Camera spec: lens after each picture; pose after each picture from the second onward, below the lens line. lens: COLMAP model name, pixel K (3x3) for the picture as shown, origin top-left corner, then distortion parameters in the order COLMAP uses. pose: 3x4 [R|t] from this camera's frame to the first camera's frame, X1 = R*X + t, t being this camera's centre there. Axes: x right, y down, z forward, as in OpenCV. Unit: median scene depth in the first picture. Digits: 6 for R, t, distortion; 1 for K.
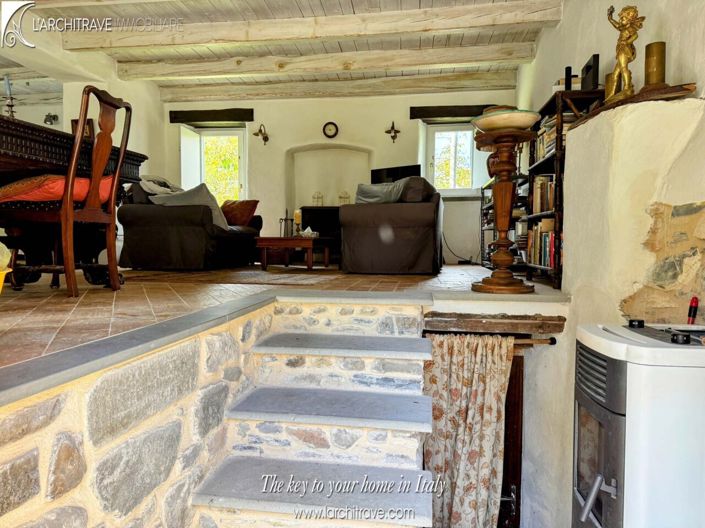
lens RADIAL K [[487.9, 0, 345.5], [0, 487.9, 267.7], [0, 0, 1]] dist [0.022348, -0.037164]
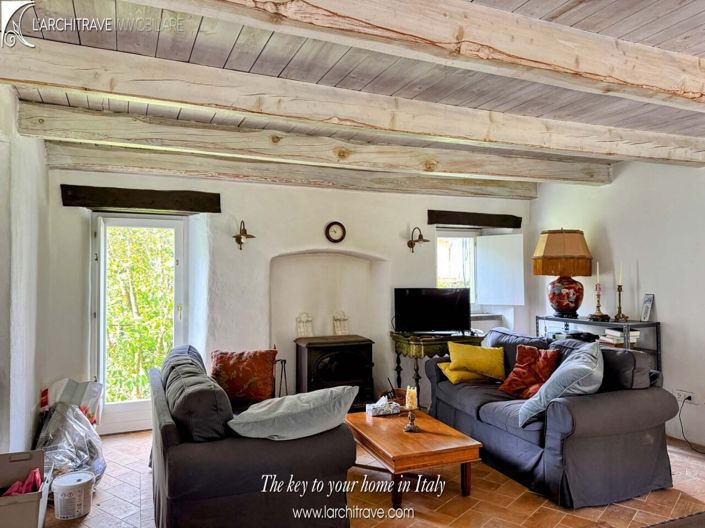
lens RADIAL K [[487.9, 0, 356.5], [0, 487.9, 262.8], [0, 0, 1]] dist [0.022348, -0.037164]
pose [[0.859983, 0.000911, 0.510323, -0.384006], [0.046125, 0.995767, -0.079505, -0.182153], [-0.508235, 0.091912, 0.856300, 0.375130]]
